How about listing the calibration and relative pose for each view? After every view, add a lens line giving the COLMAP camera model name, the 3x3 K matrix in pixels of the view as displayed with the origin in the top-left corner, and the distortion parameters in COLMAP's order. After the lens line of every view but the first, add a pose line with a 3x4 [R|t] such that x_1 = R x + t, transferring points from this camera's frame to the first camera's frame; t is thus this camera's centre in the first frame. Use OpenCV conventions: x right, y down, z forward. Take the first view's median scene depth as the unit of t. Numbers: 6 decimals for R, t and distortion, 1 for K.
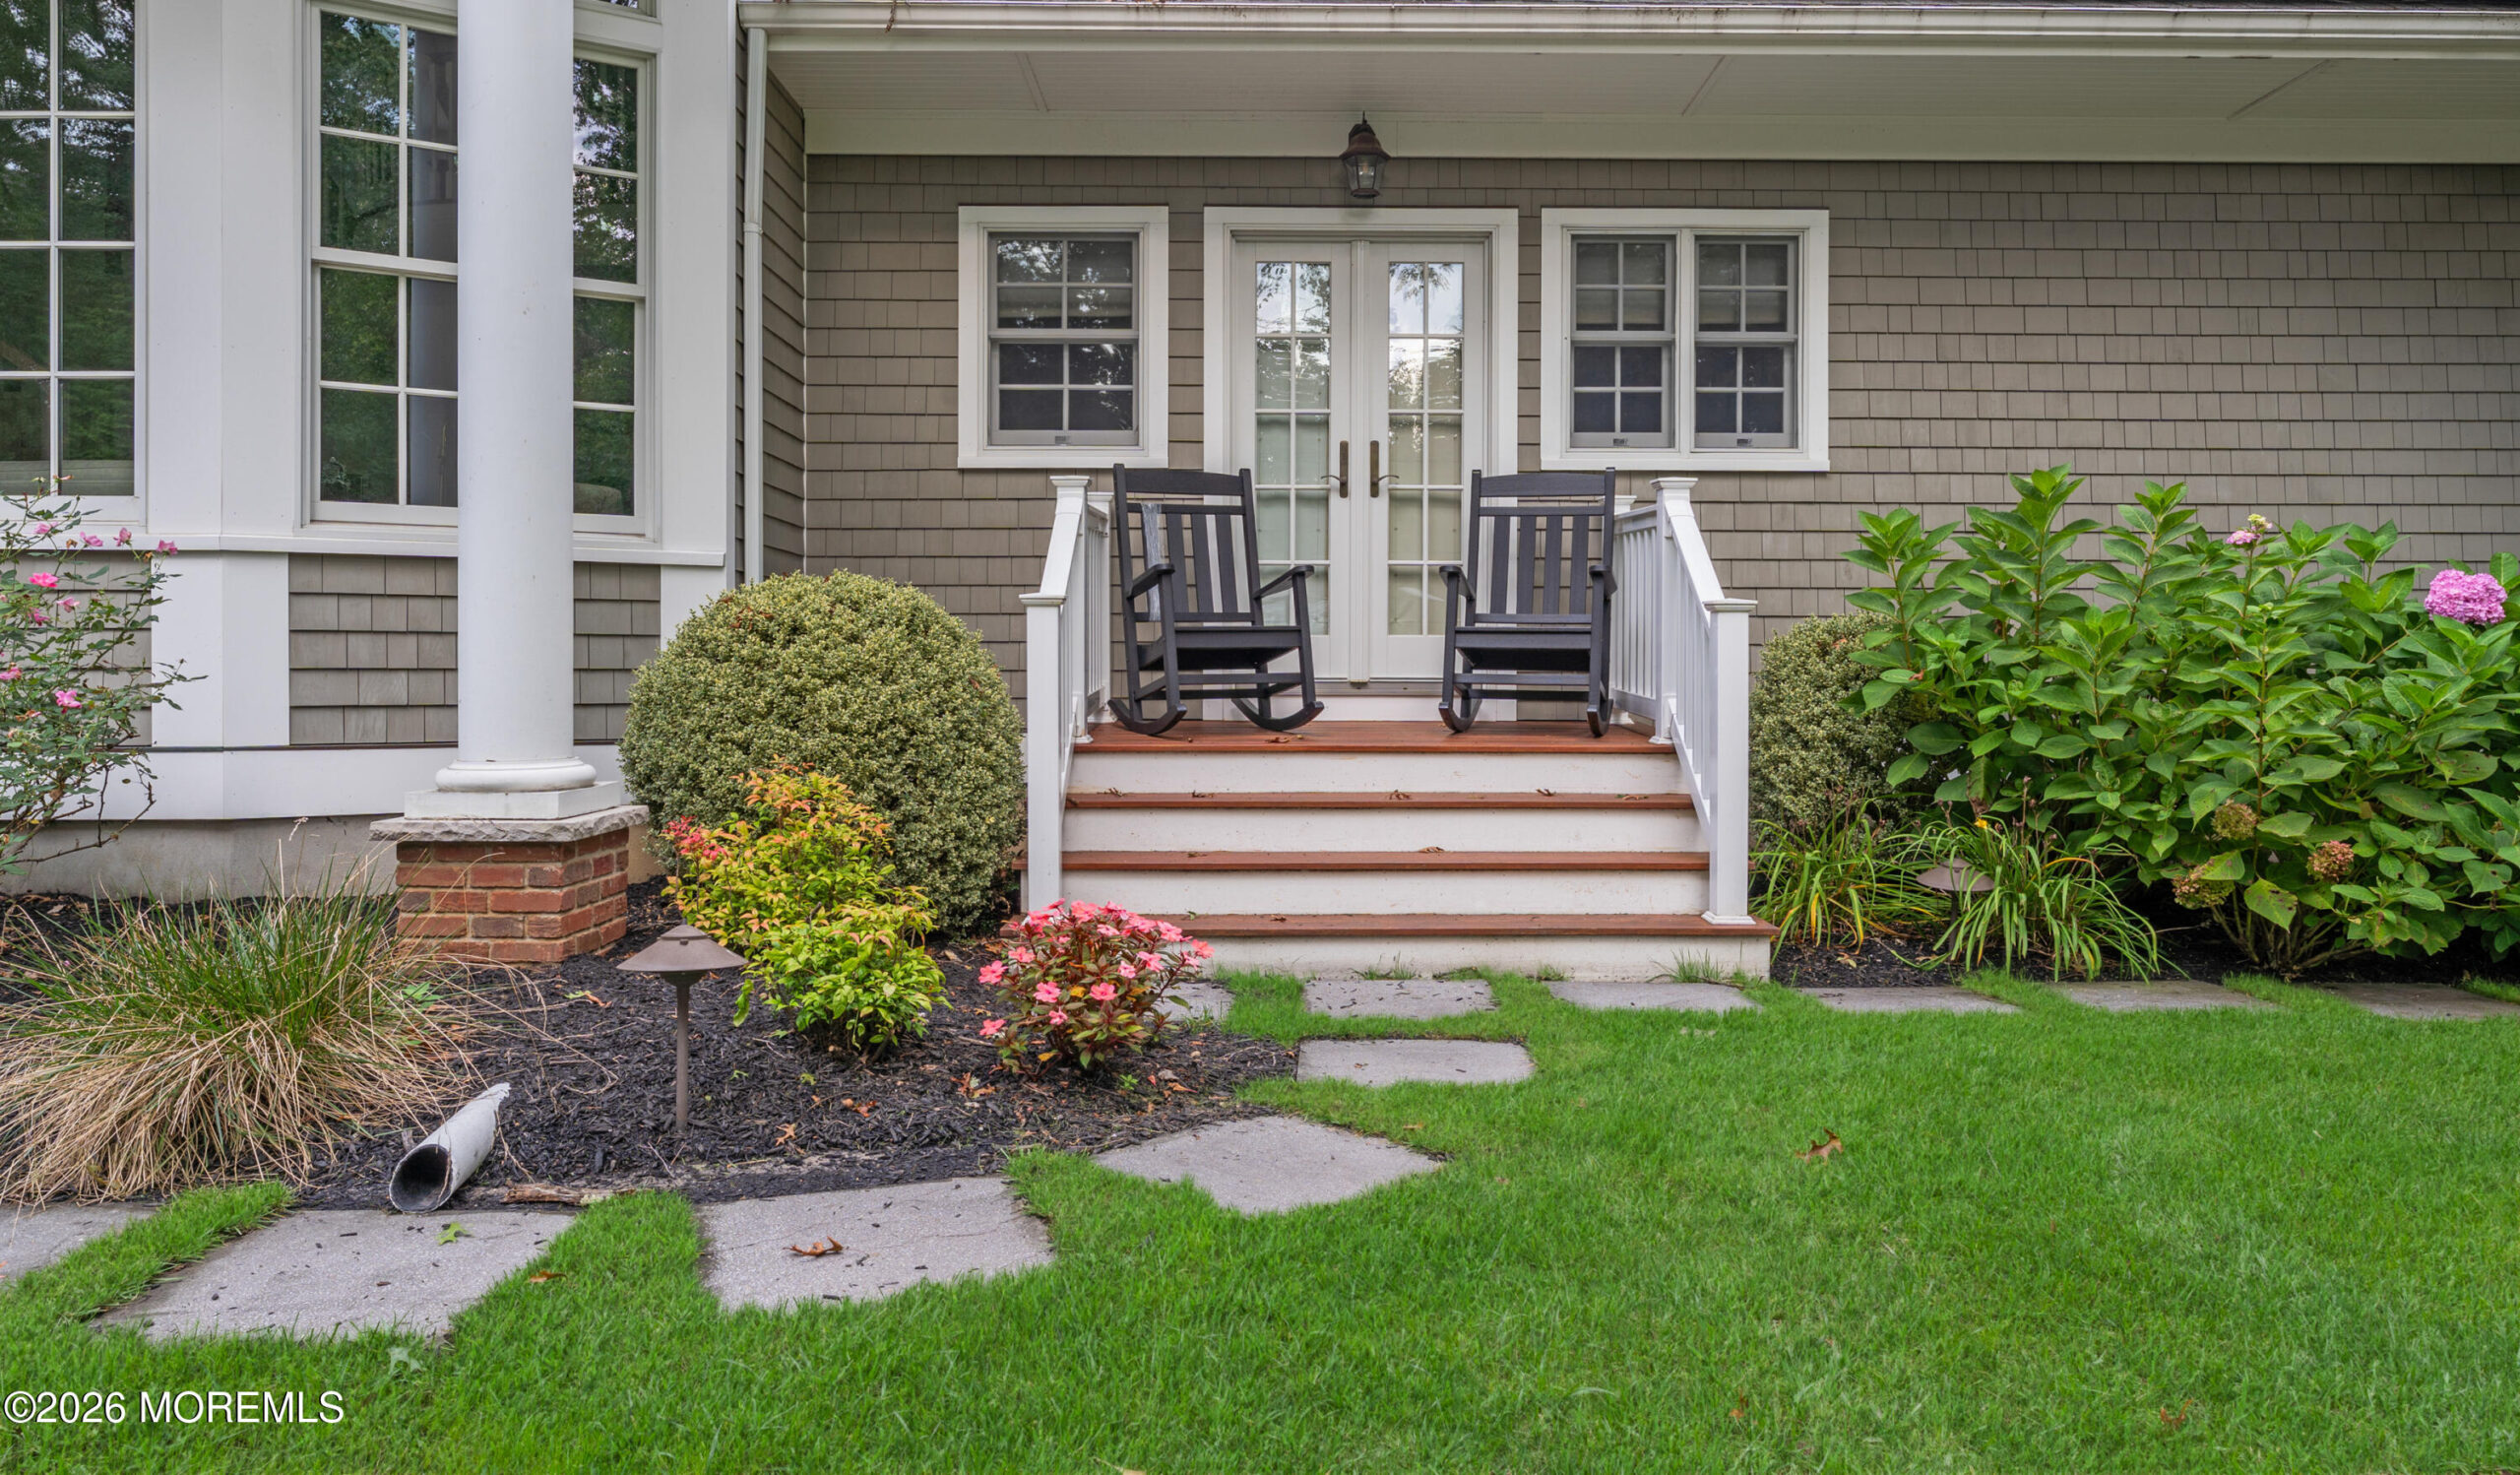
lens RADIAL K [[1558.8, 0, 1283.3], [0, 1558.8, 687.0], [0, 0, 1]] dist [0.004100, -0.000380]
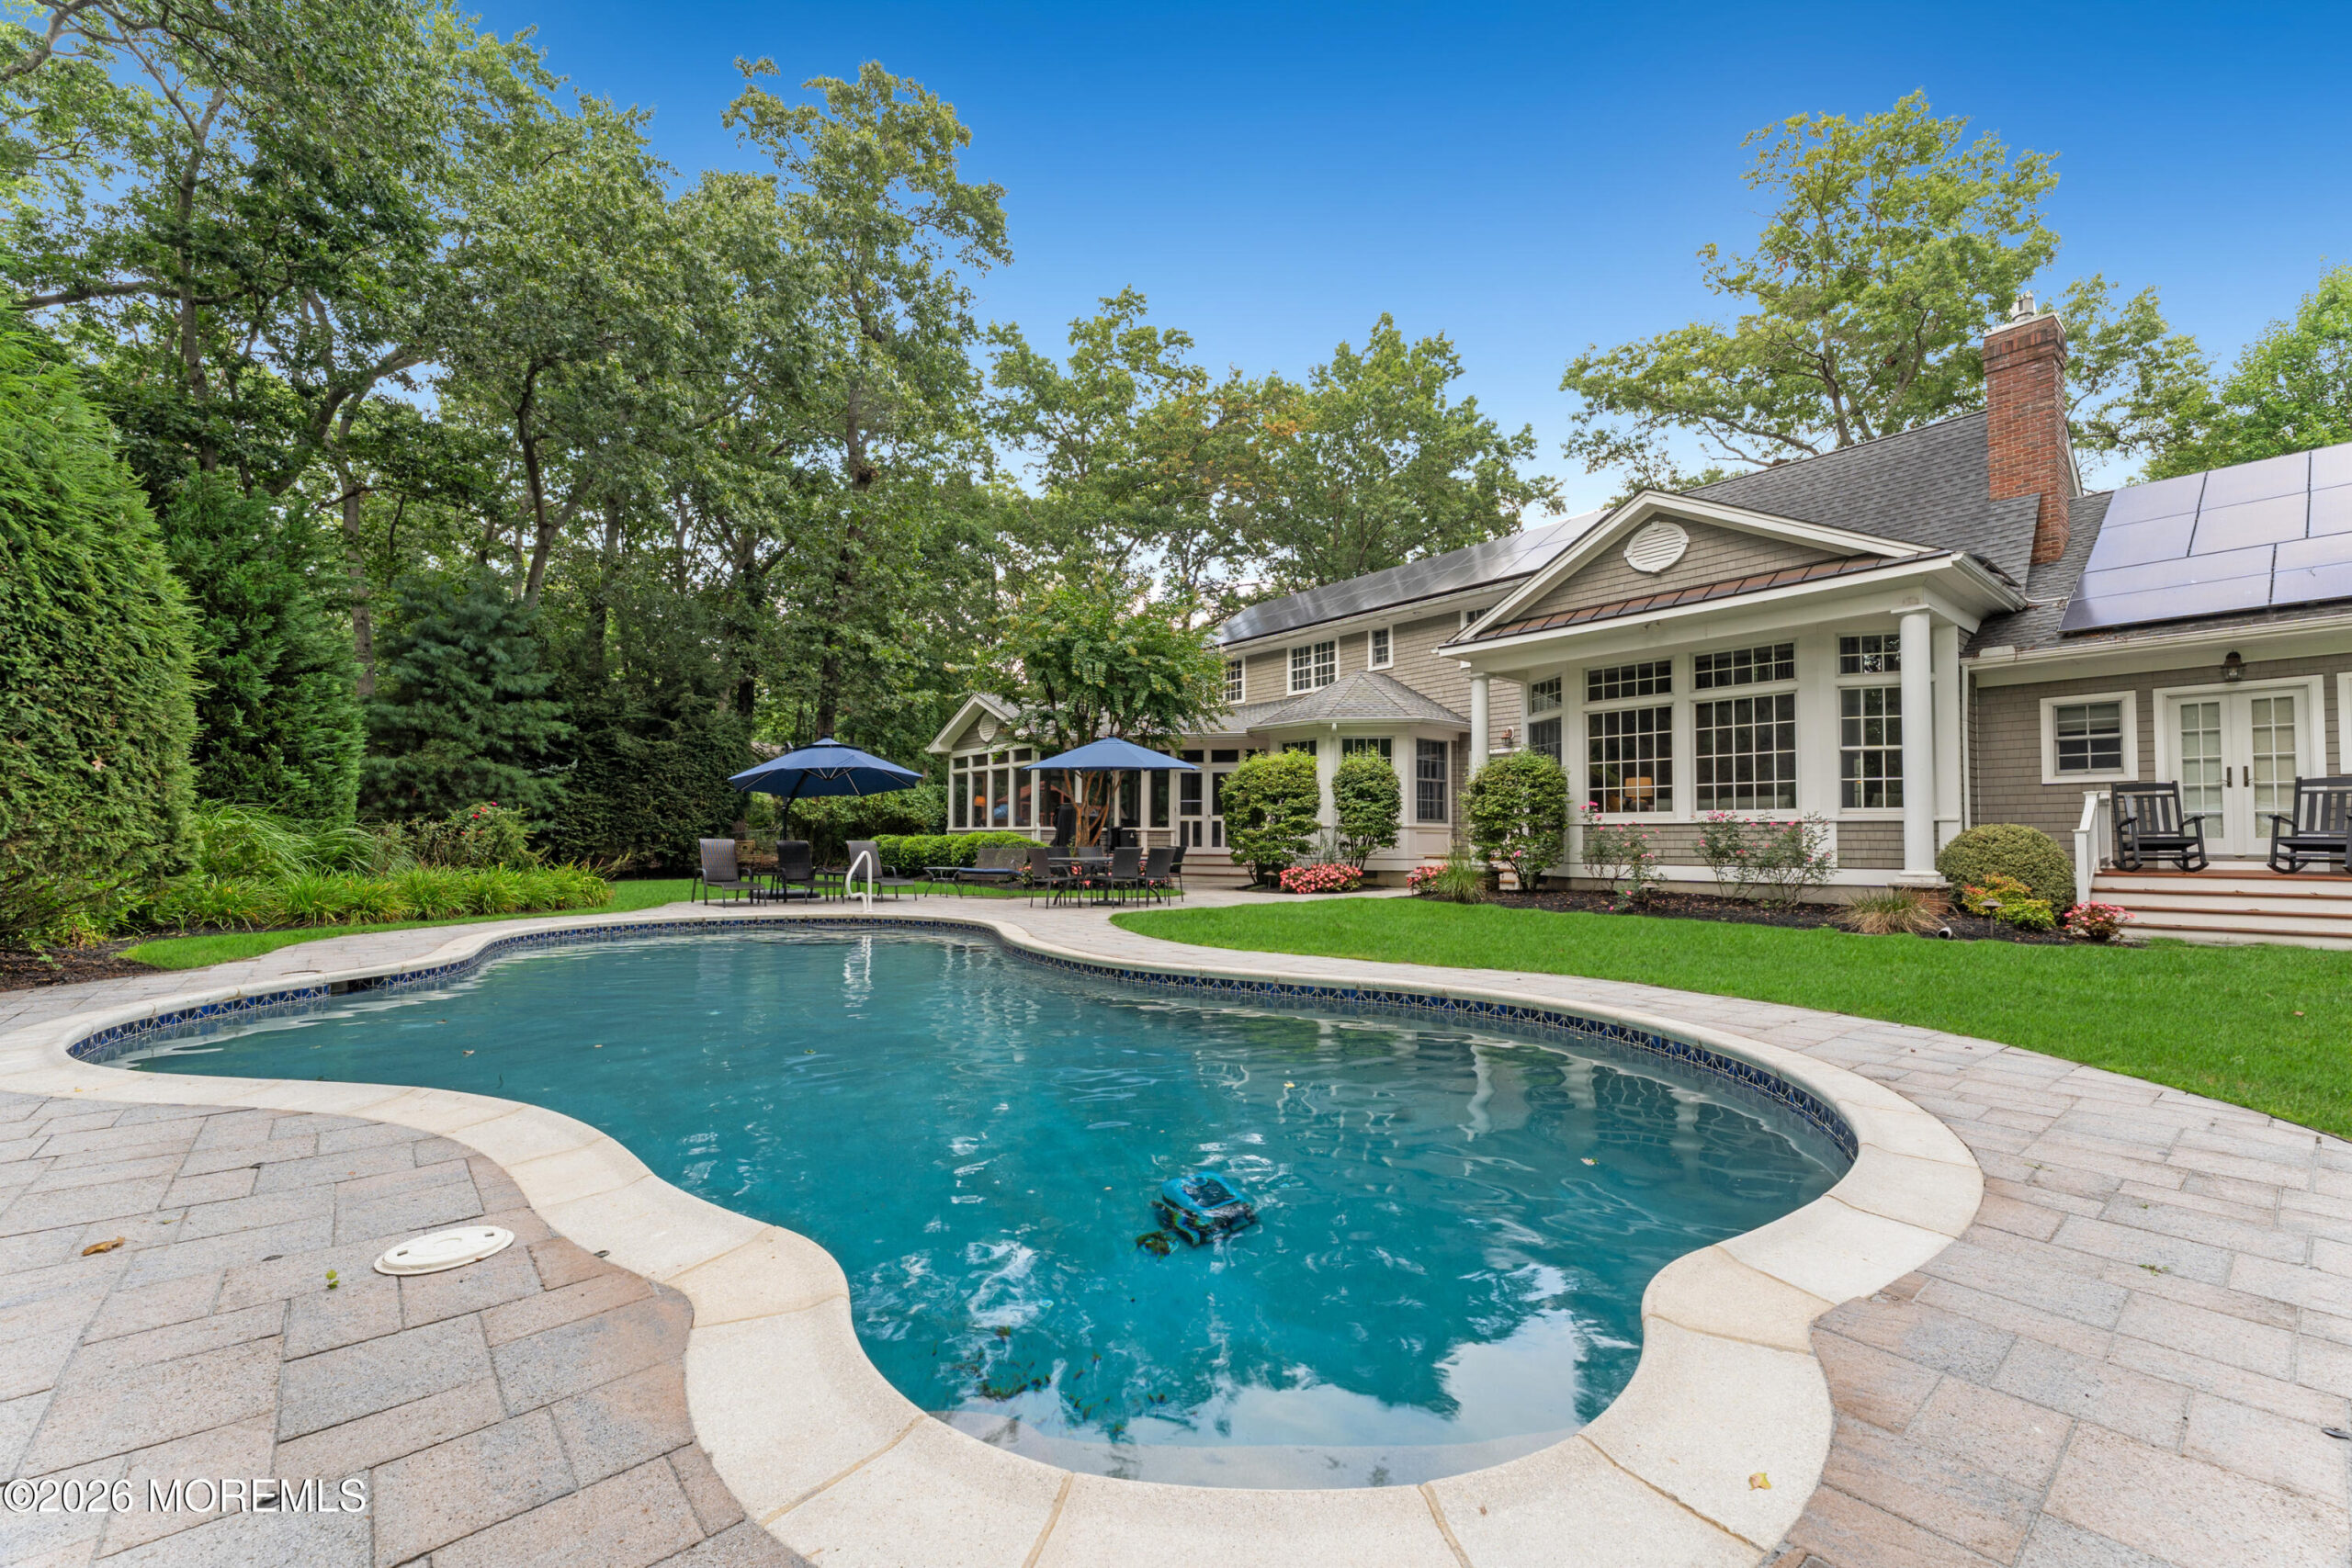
lens RADIAL K [[966.5, 0, 1177.0], [0, 966.5, 805.9], [0, 0, 1]] dist [0.001719, -0.000756]
pose [[0.616112, -0.029925, -0.787090, 0.248153], [-0.010605, 0.998872, -0.046278, 0.008607], [0.787587, 0.036860, 0.615100, -1.566315]]
